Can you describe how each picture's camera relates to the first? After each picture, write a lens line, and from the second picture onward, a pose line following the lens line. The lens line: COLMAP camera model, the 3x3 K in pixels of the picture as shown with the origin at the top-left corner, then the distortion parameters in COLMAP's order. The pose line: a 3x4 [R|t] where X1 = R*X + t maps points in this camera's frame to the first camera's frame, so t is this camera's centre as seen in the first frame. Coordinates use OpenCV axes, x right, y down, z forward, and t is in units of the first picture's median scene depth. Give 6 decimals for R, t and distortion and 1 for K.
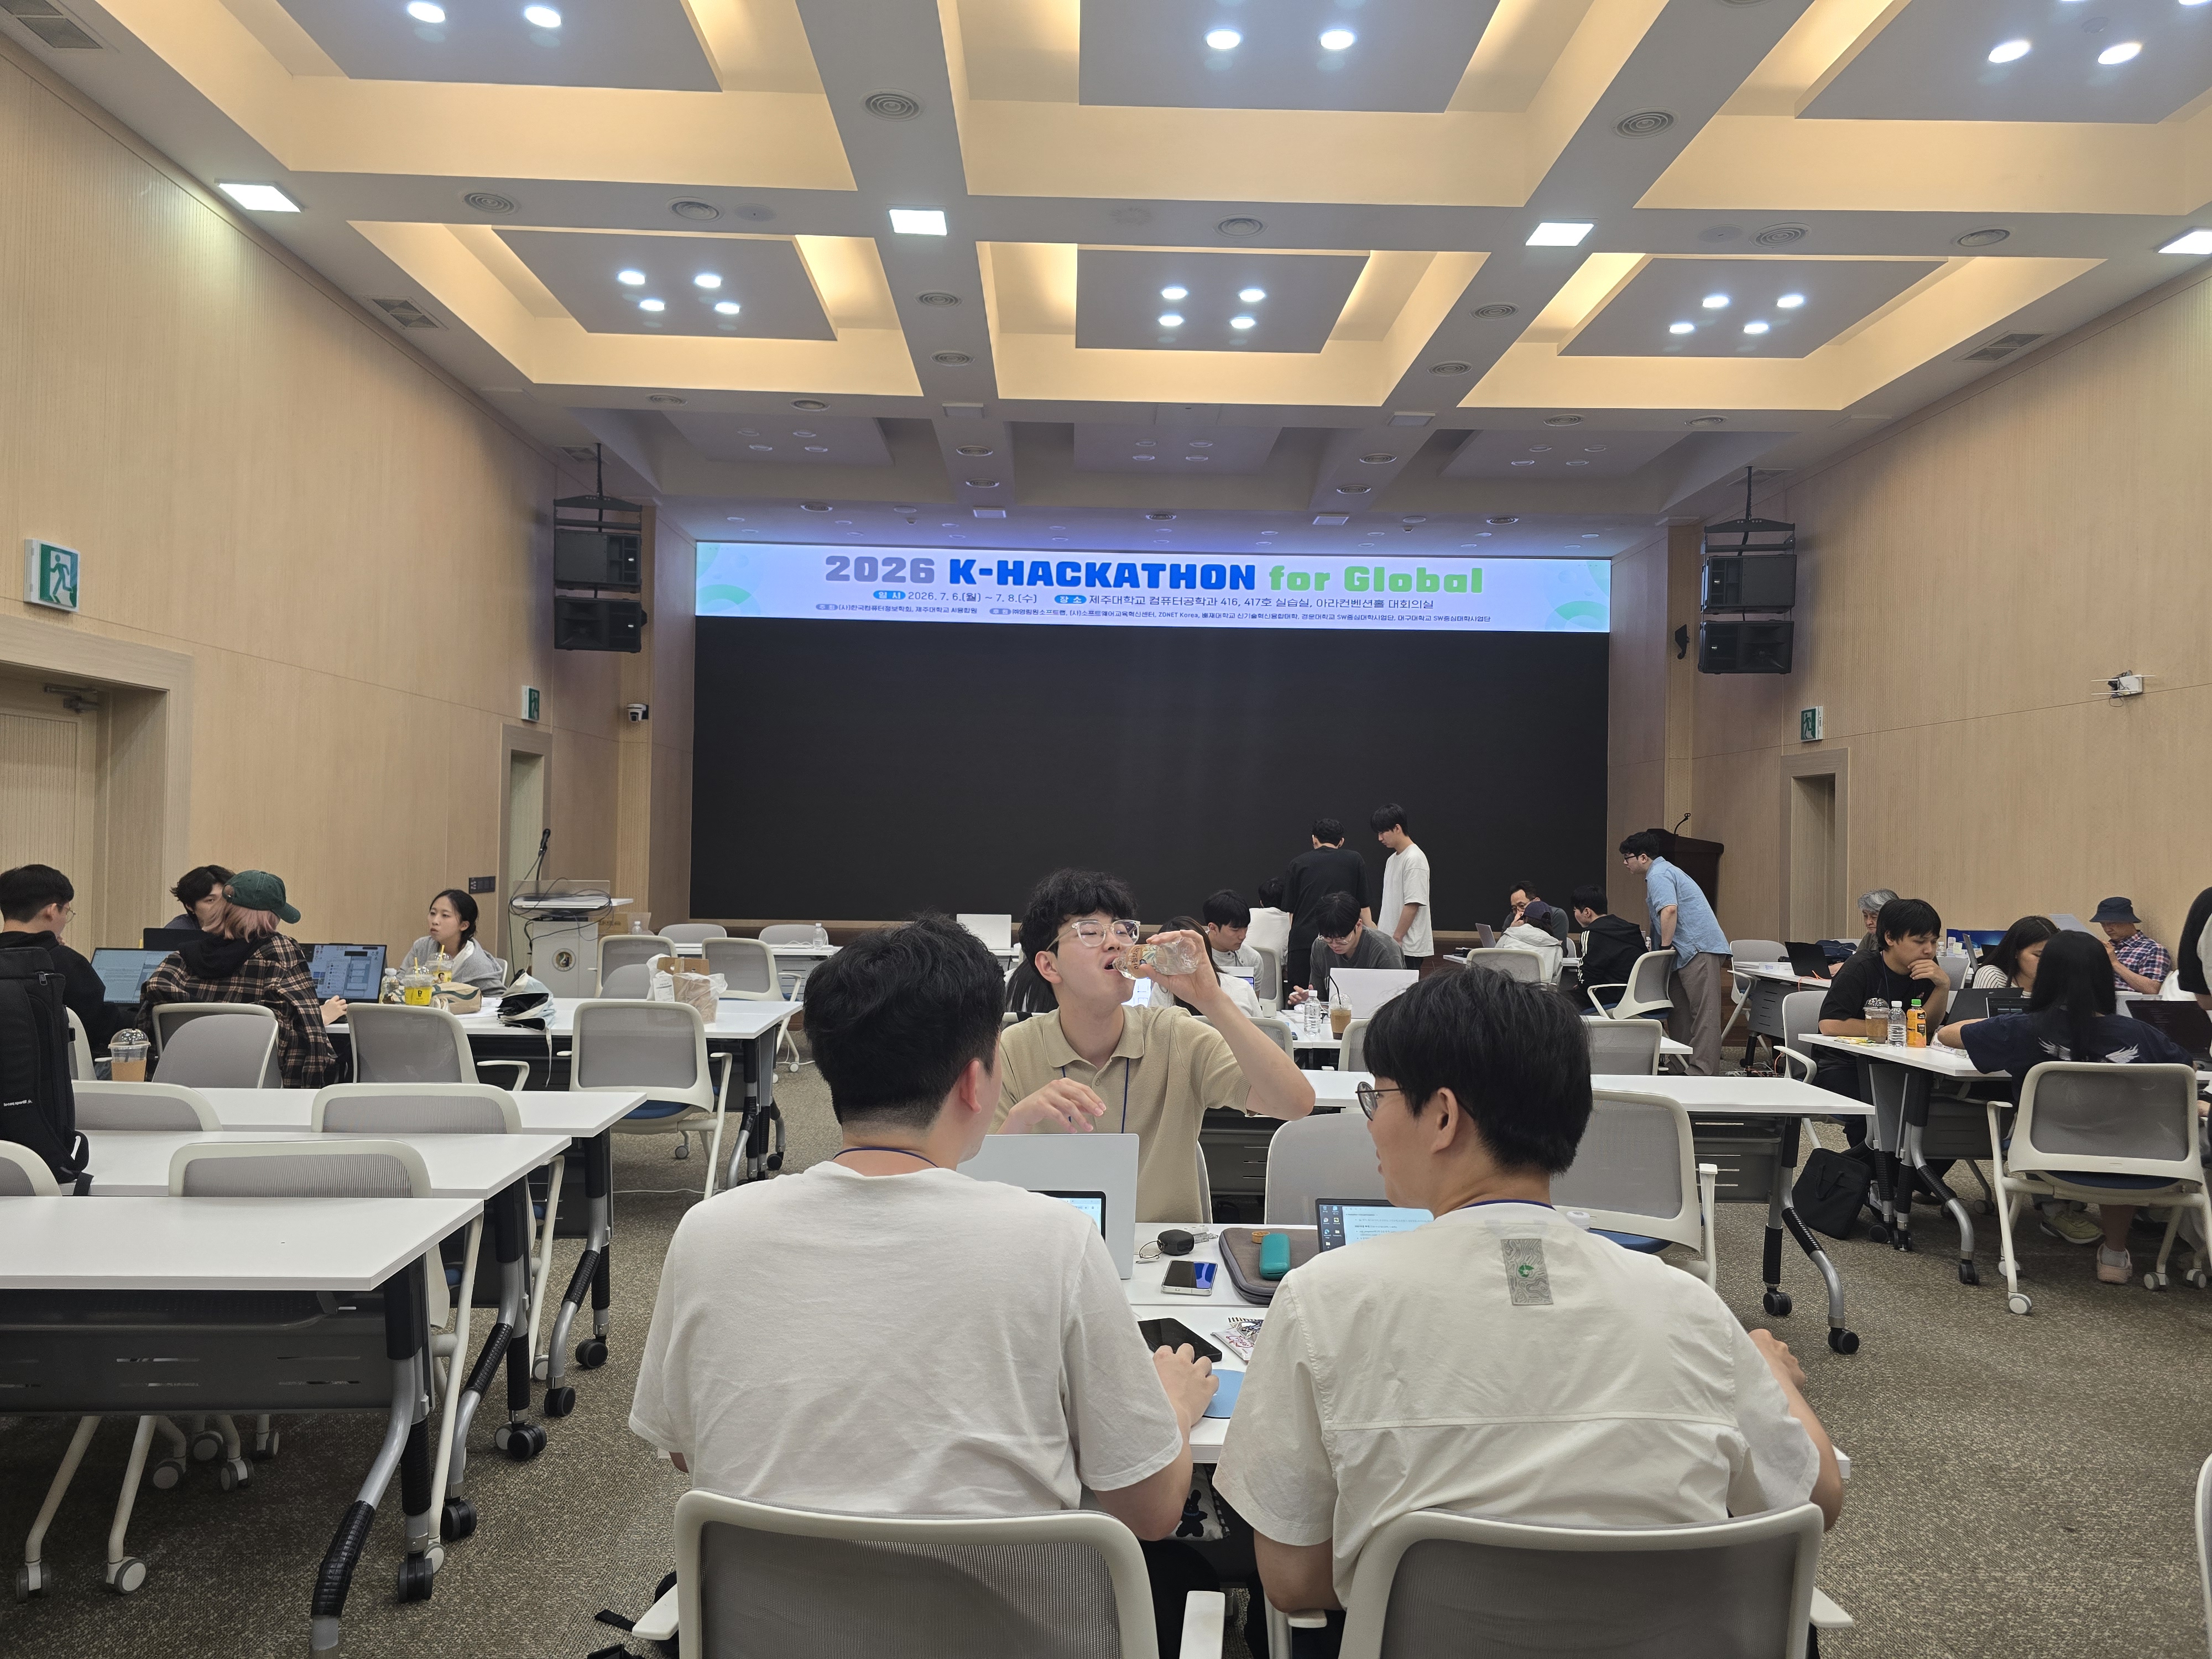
lens RADIAL K [[1511.8, 0, 1114.9], [0, 1511.8, 875.5], [0, 0, 1]] dist [0.046875, -0.039294]
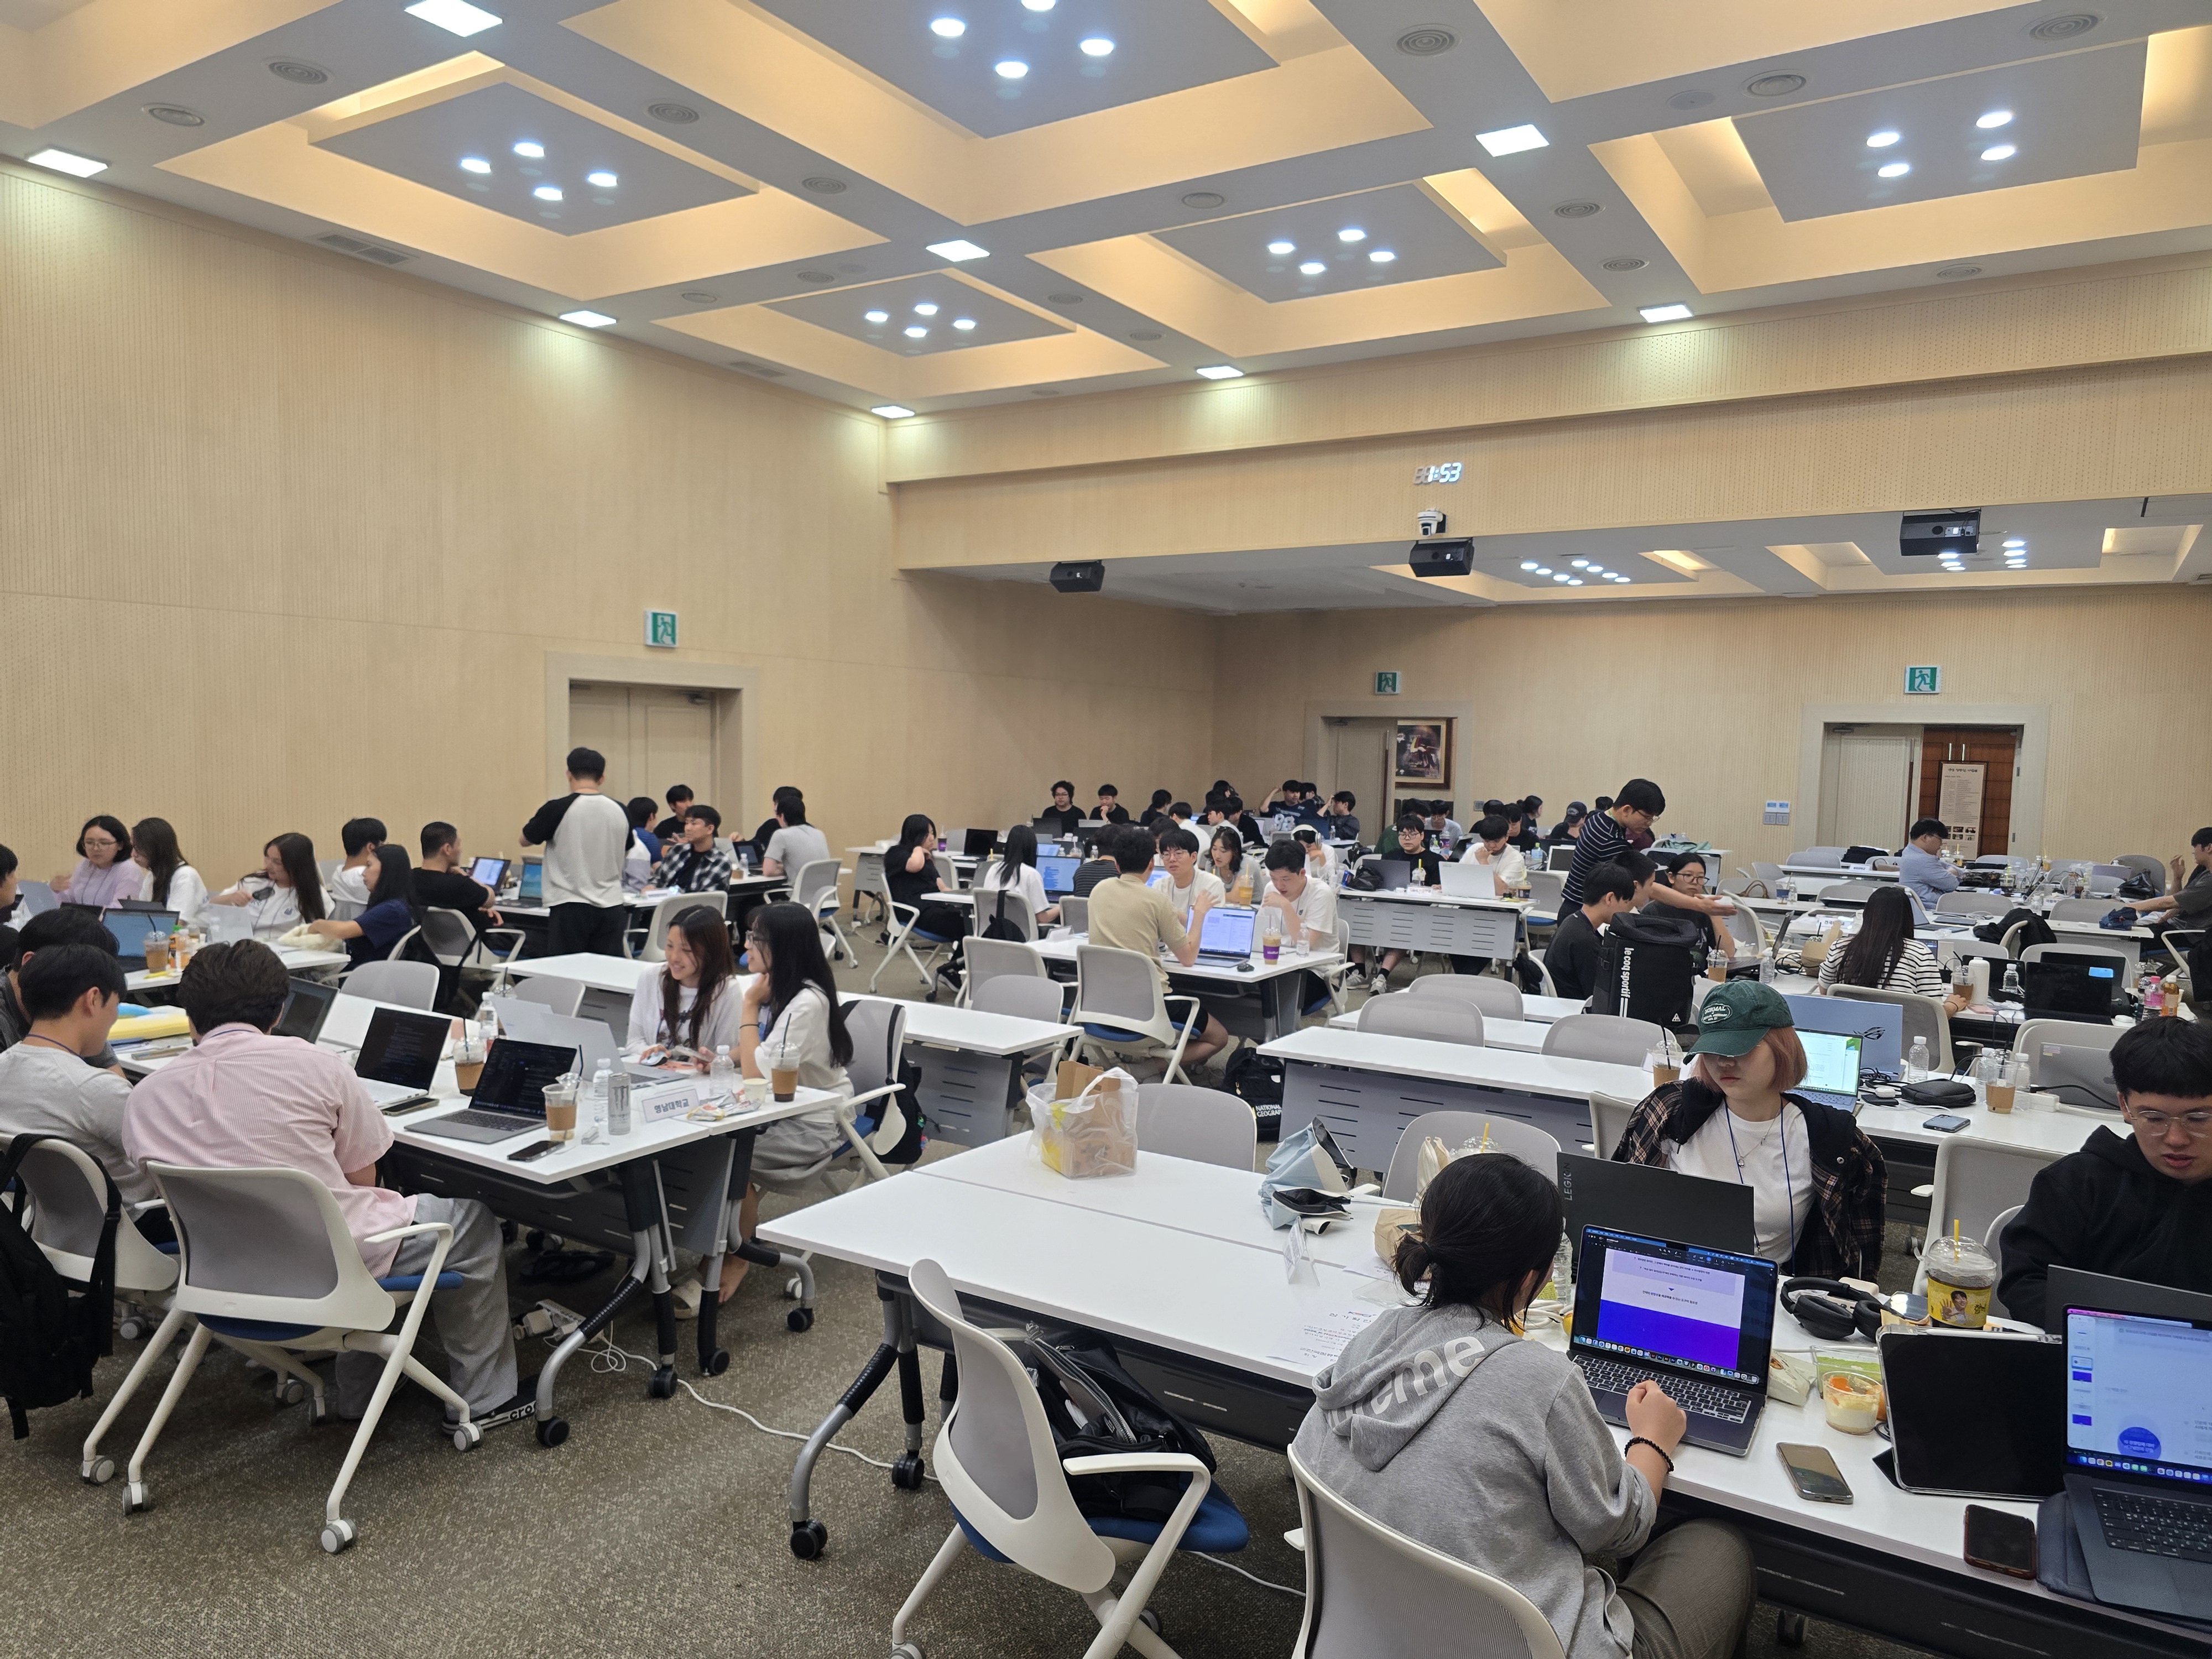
lens RADIAL K [[1511.8, 0, 1114.9], [0, 1511.8, 875.5], [0, 0, 1]] dist [0.046875, -0.039294]
pose [[0.827900, 0.050897, -0.558562, 3.599758], [-0.024051, 0.998180, 0.055307, -0.057151], [0.560360, -0.032354, 0.827617, 0.381586]]
